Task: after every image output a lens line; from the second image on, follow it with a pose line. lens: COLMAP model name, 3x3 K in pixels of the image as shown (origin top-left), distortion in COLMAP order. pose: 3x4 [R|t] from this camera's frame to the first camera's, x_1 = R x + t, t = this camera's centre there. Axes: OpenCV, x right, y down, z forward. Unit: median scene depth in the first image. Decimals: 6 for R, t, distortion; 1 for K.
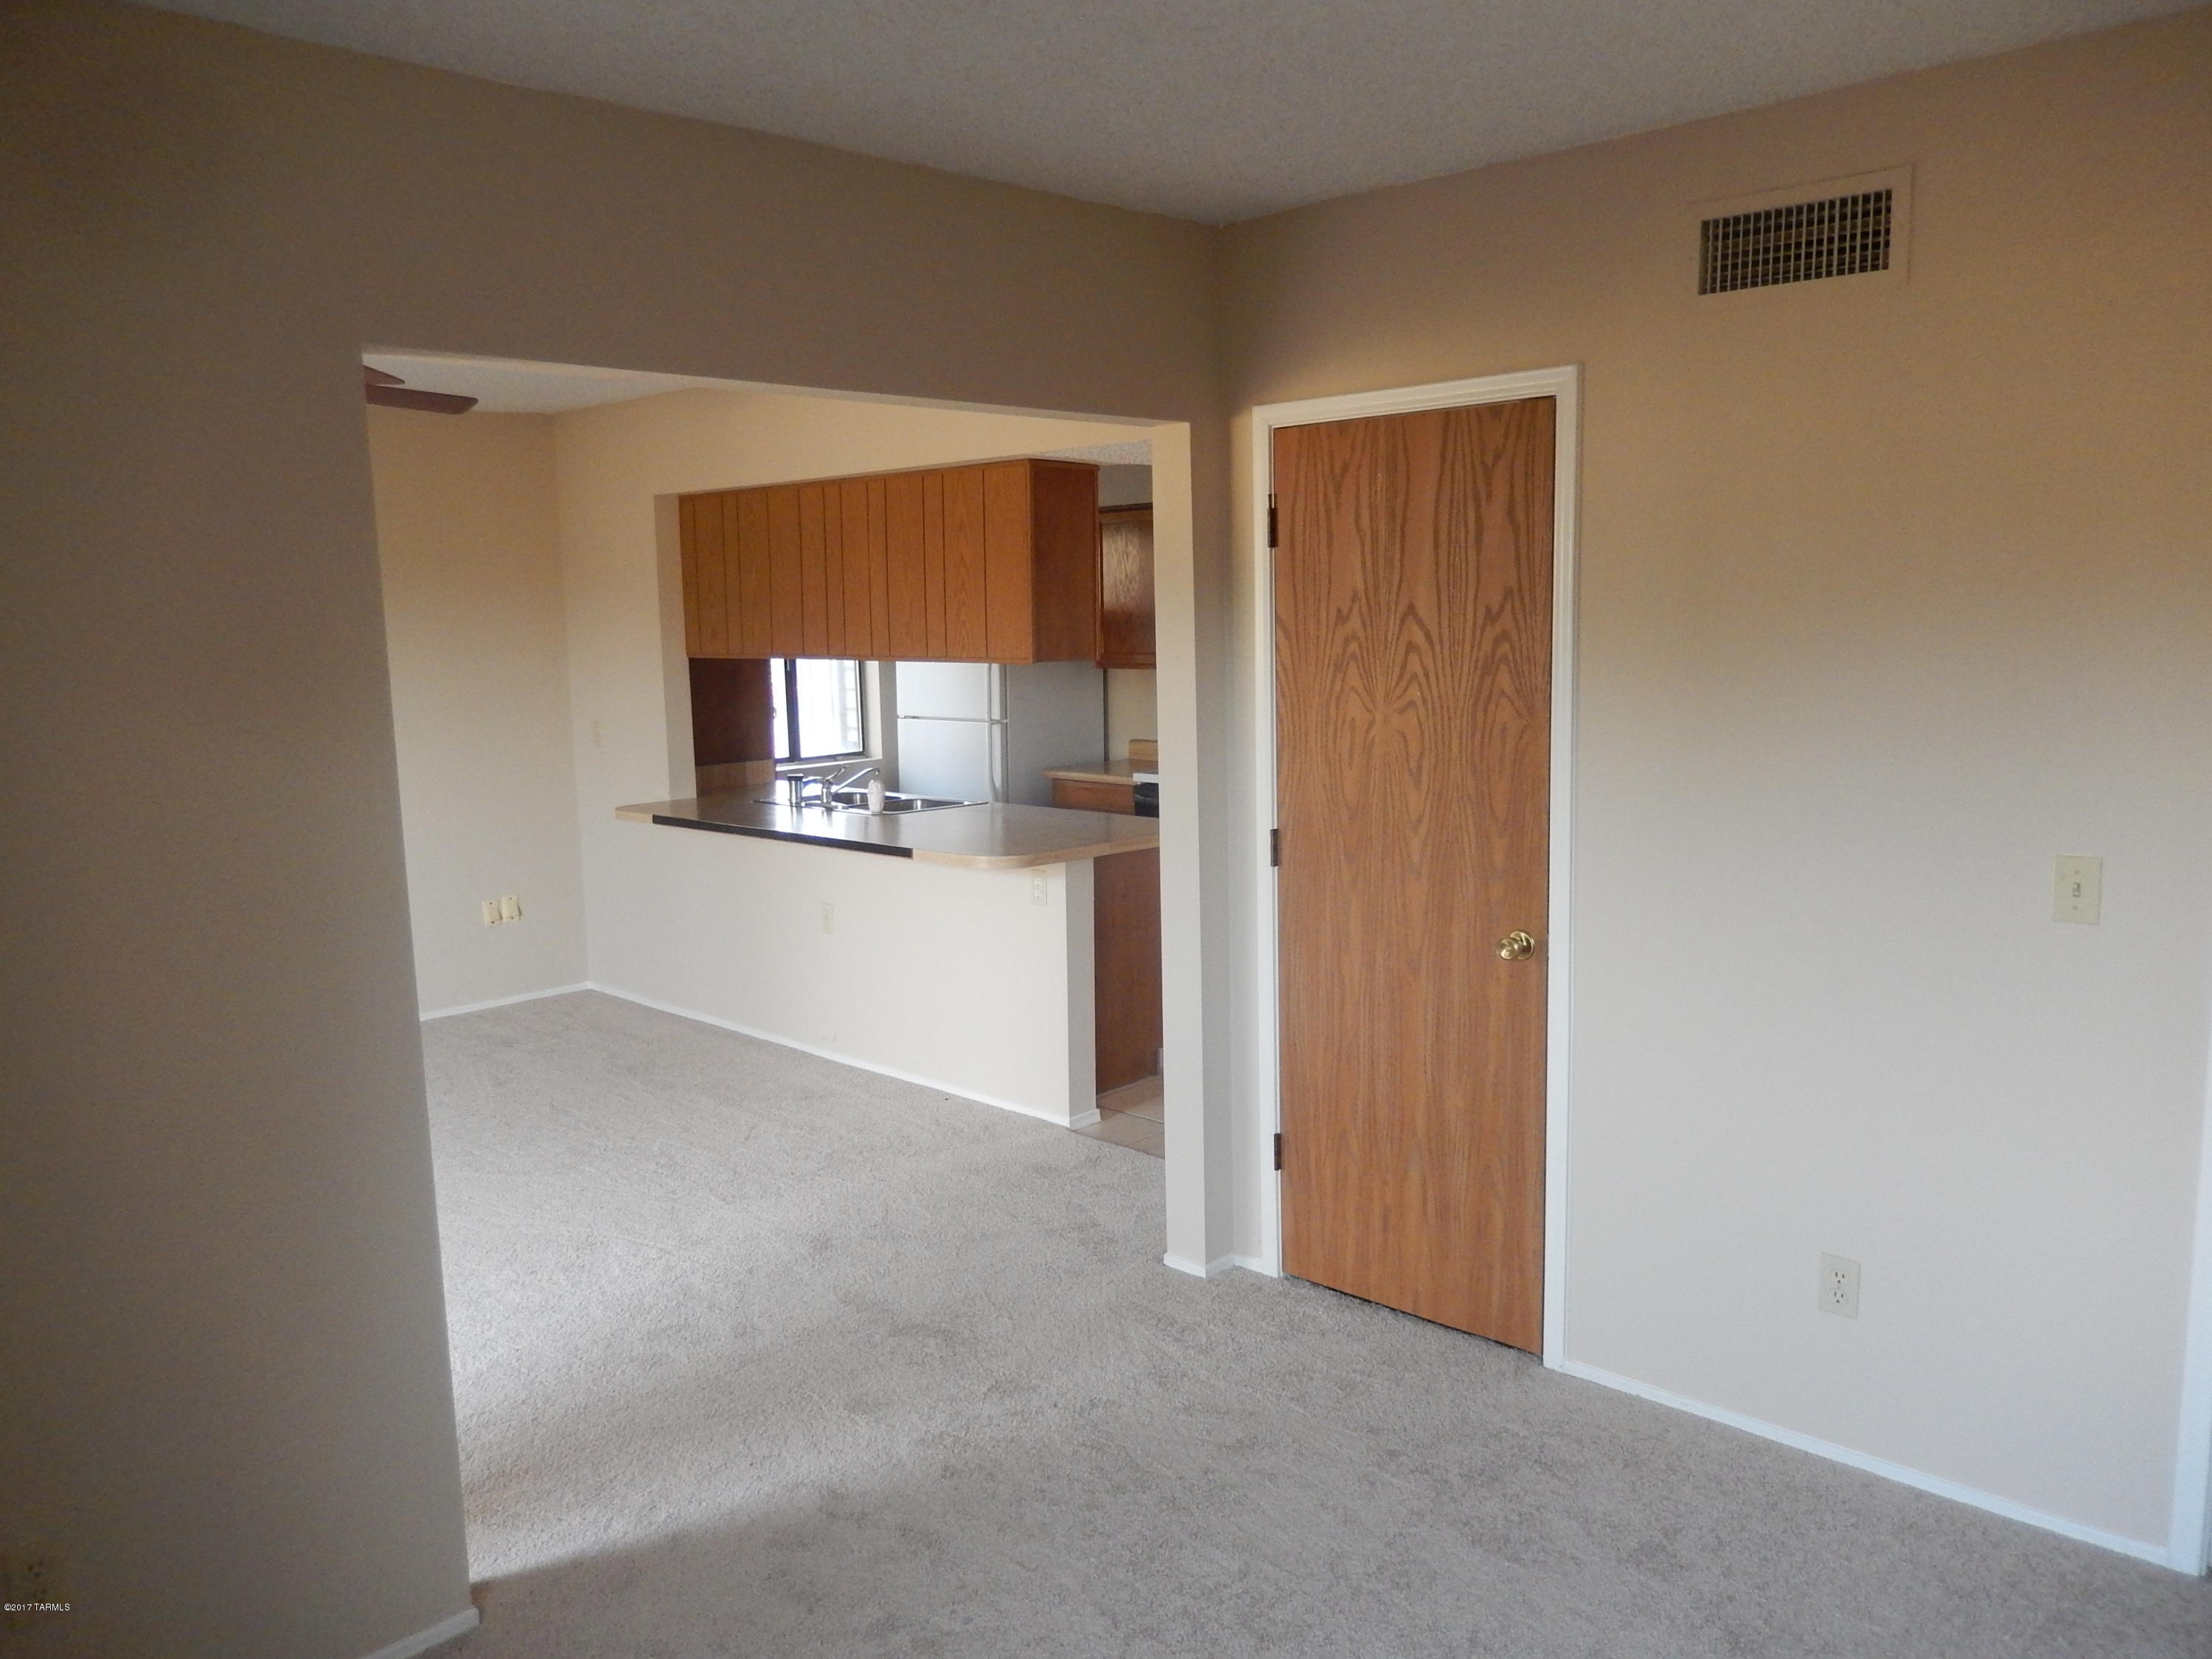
lens RADIAL K [[1665.6, 0, 1106.0], [0, 1665.6, 829.5], [0, 0, 1]] dist [-0.010647, -0.009235]
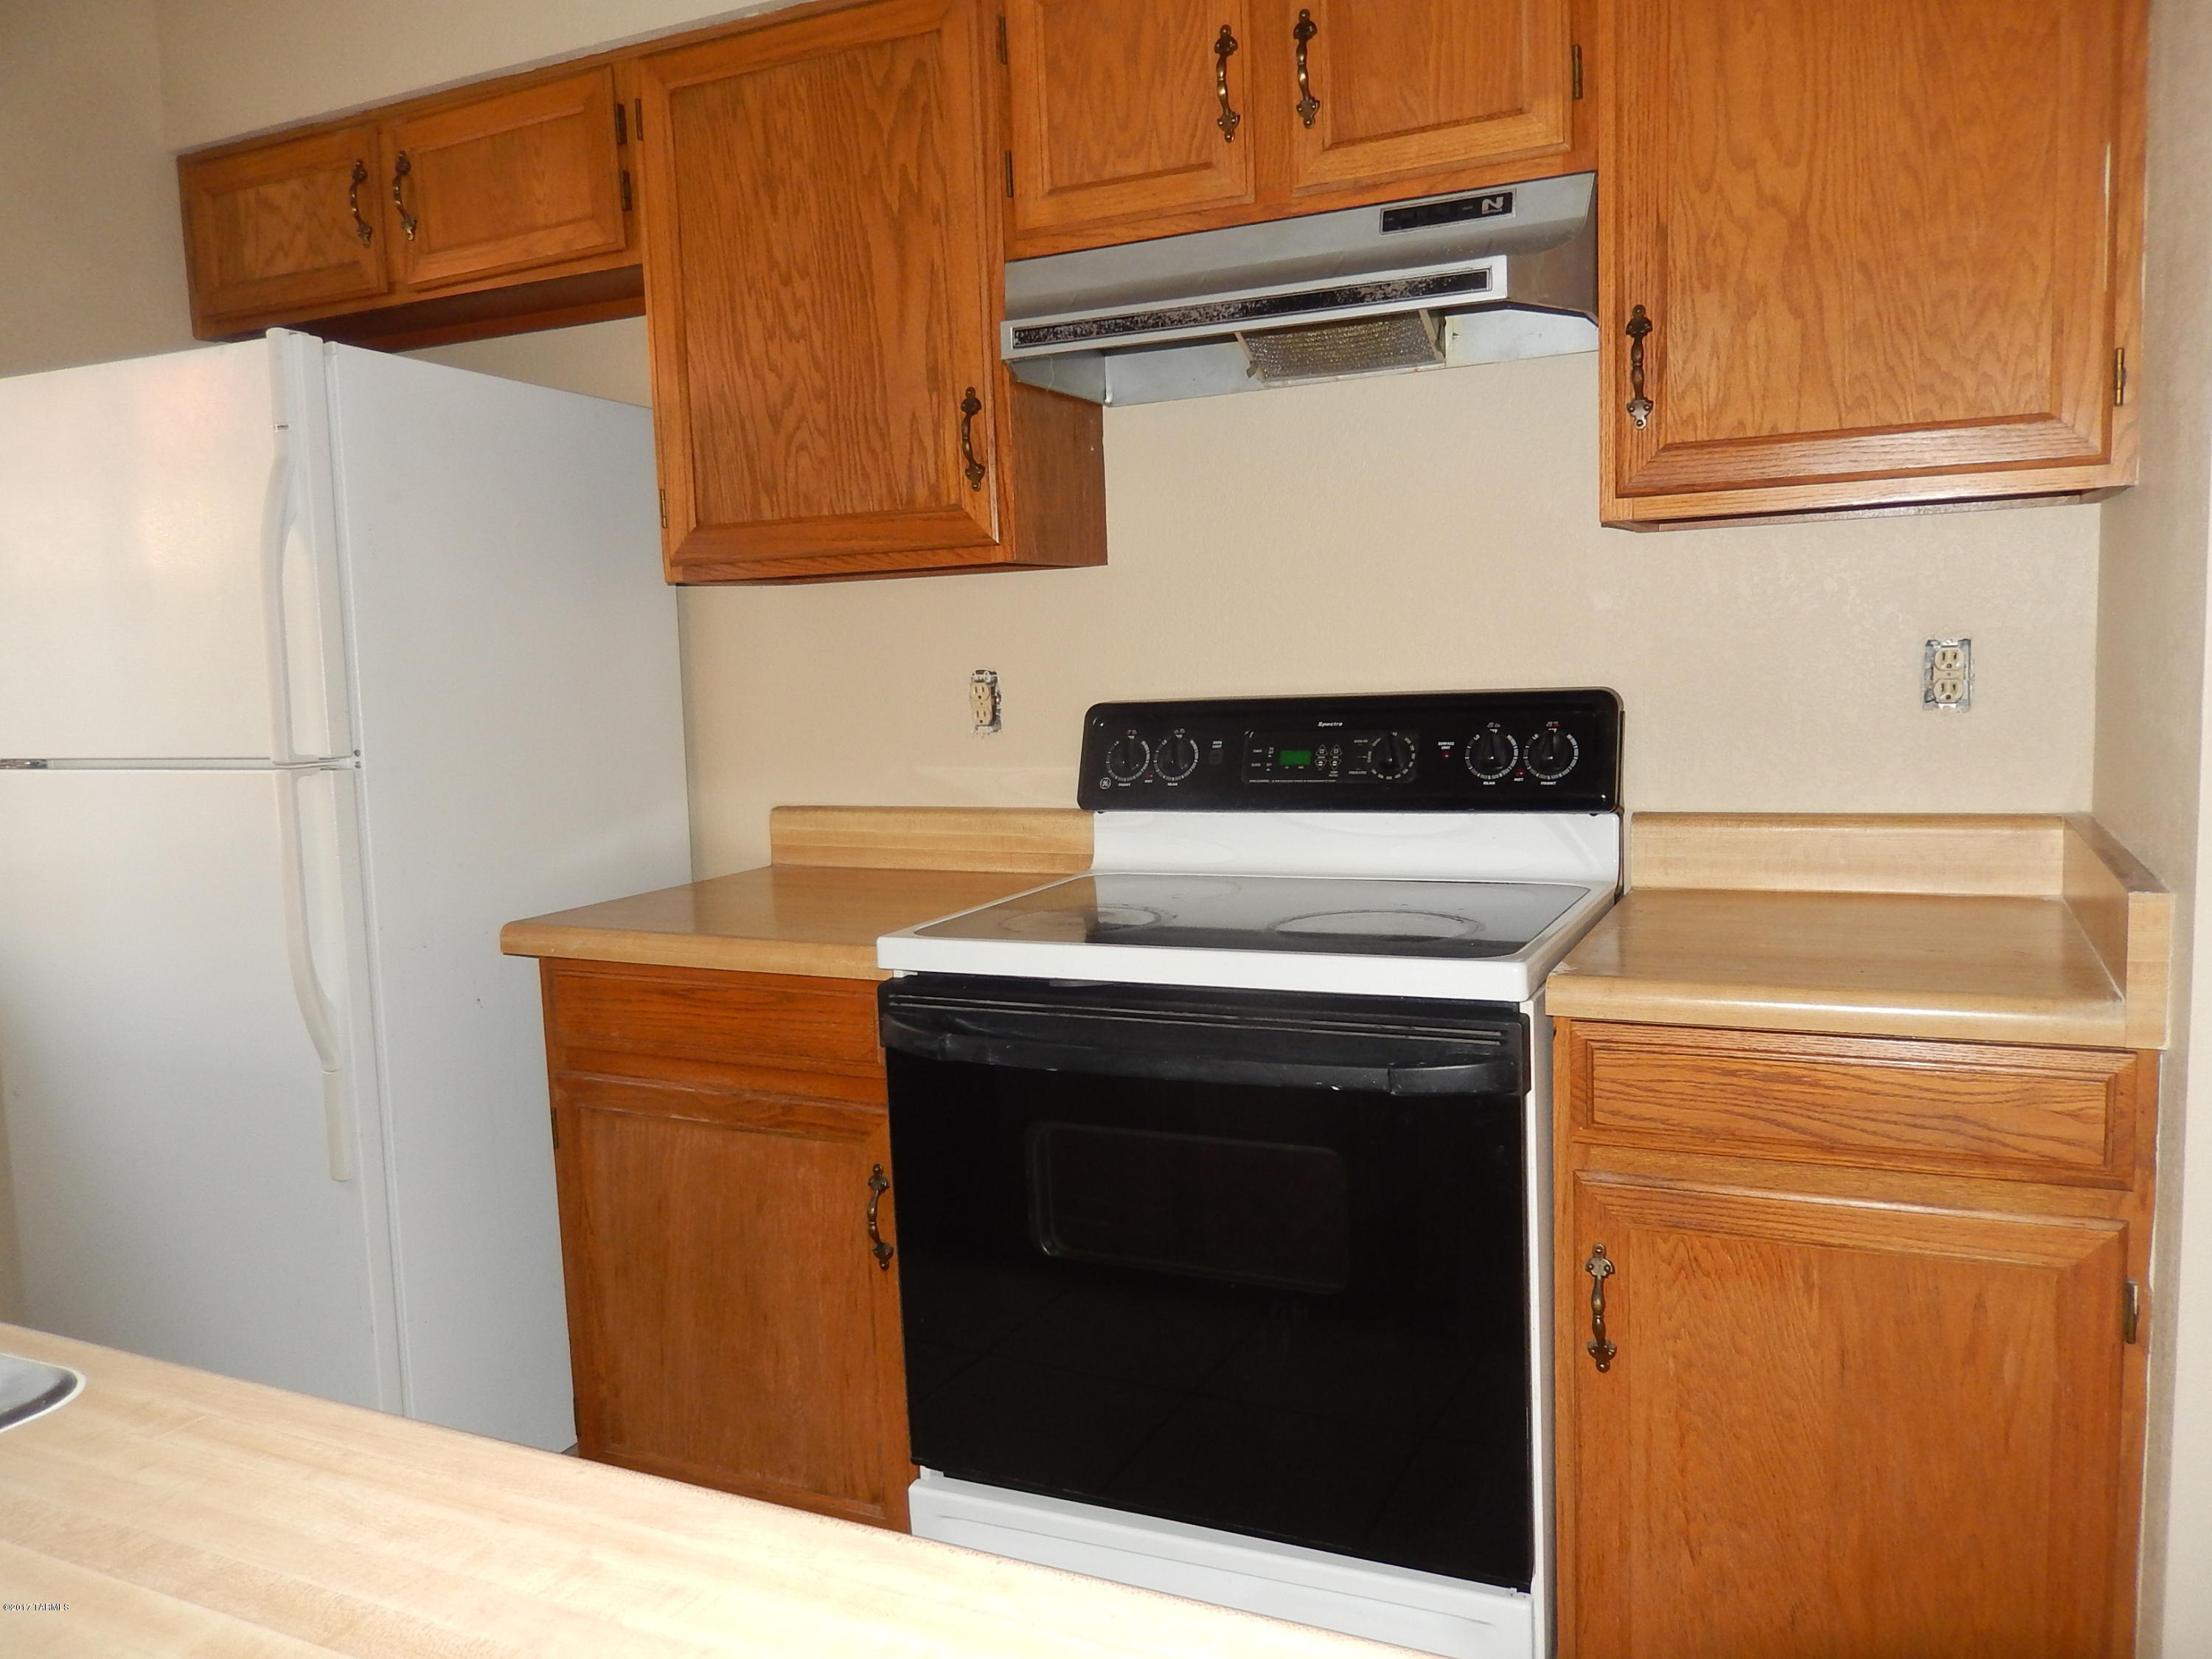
lens RADIAL K [[1665.6, 0, 1106.0], [0, 1665.6, 829.5], [0, 0, 1]] dist [-0.010647, -0.009235]
pose [[0.947933, -0.049909, 0.314534, -0.032267], [0.058787, 0.998094, -0.018797, -0.046094], [-0.312996, 0.036308, 0.949060, 0.781541]]
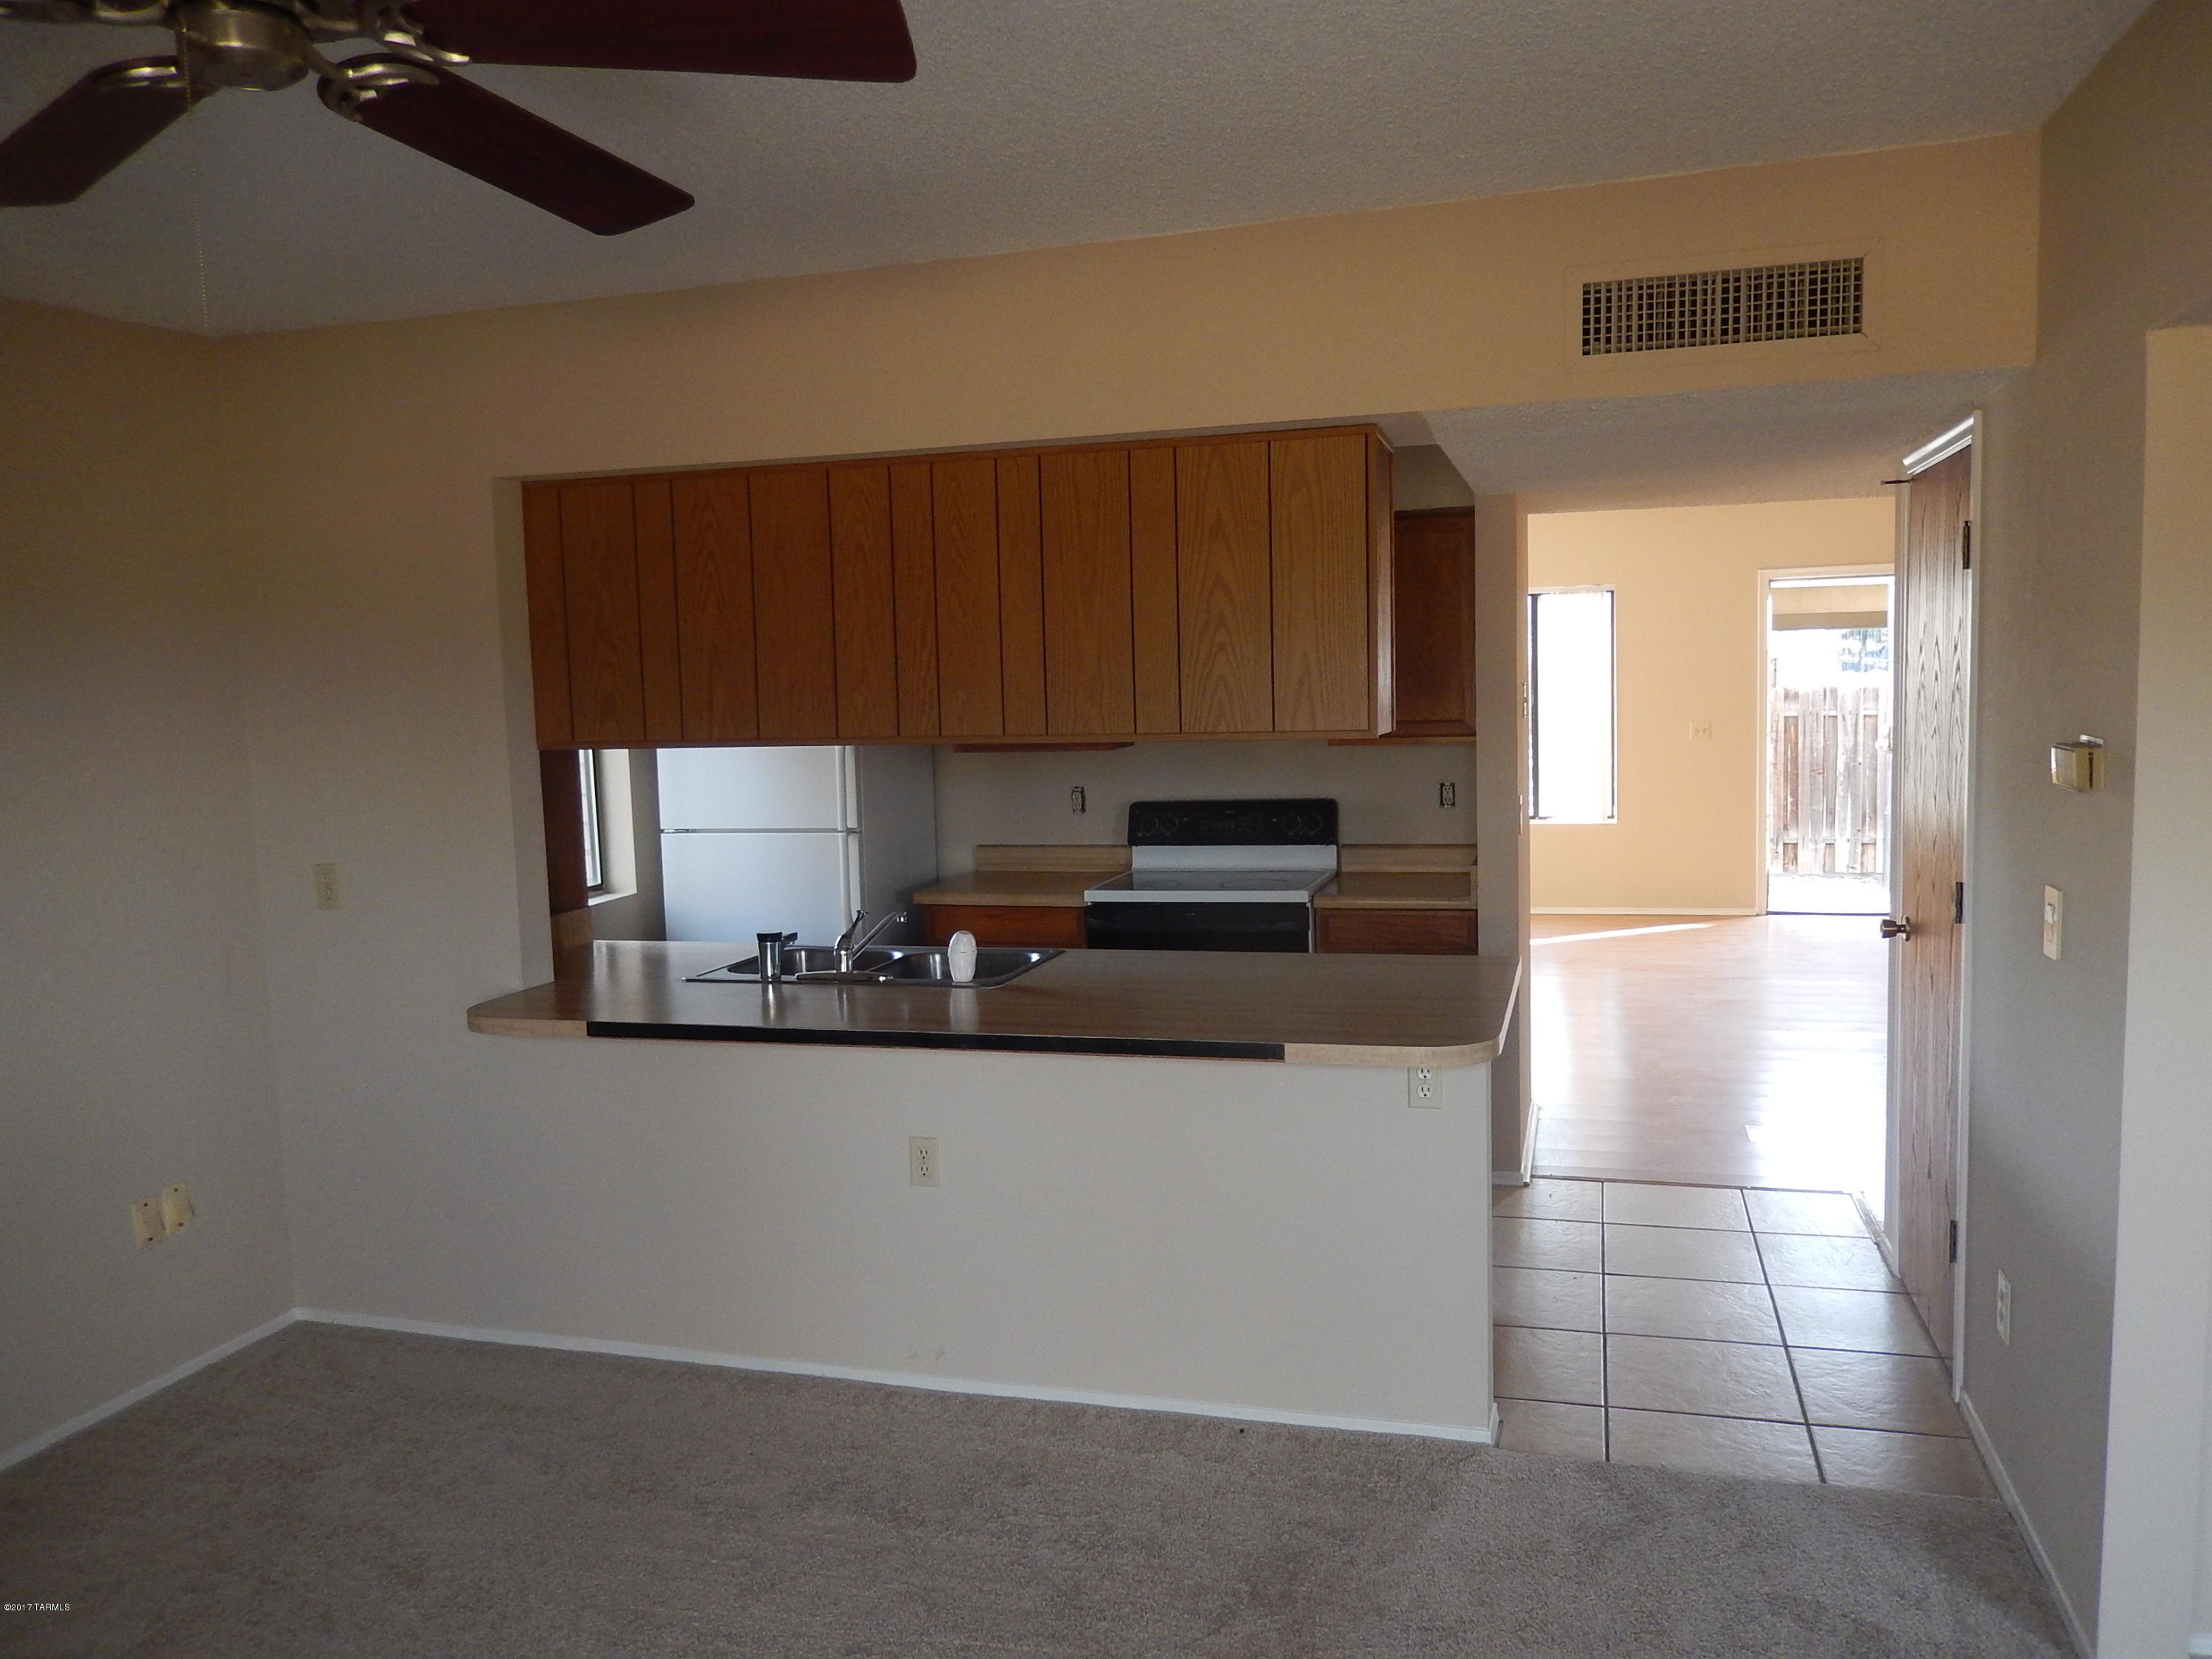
lens RADIAL K [[1665.6, 0, 1106.0], [0, 1665.6, 829.5], [0, 0, 1]] dist [-0.010647, -0.009235]
pose [[0.887906, -0.049595, 0.457343, -0.328742], [0.072620, 0.996817, -0.032892, -0.037920], [-0.454256, 0.062417, 0.888682, 0.355125]]
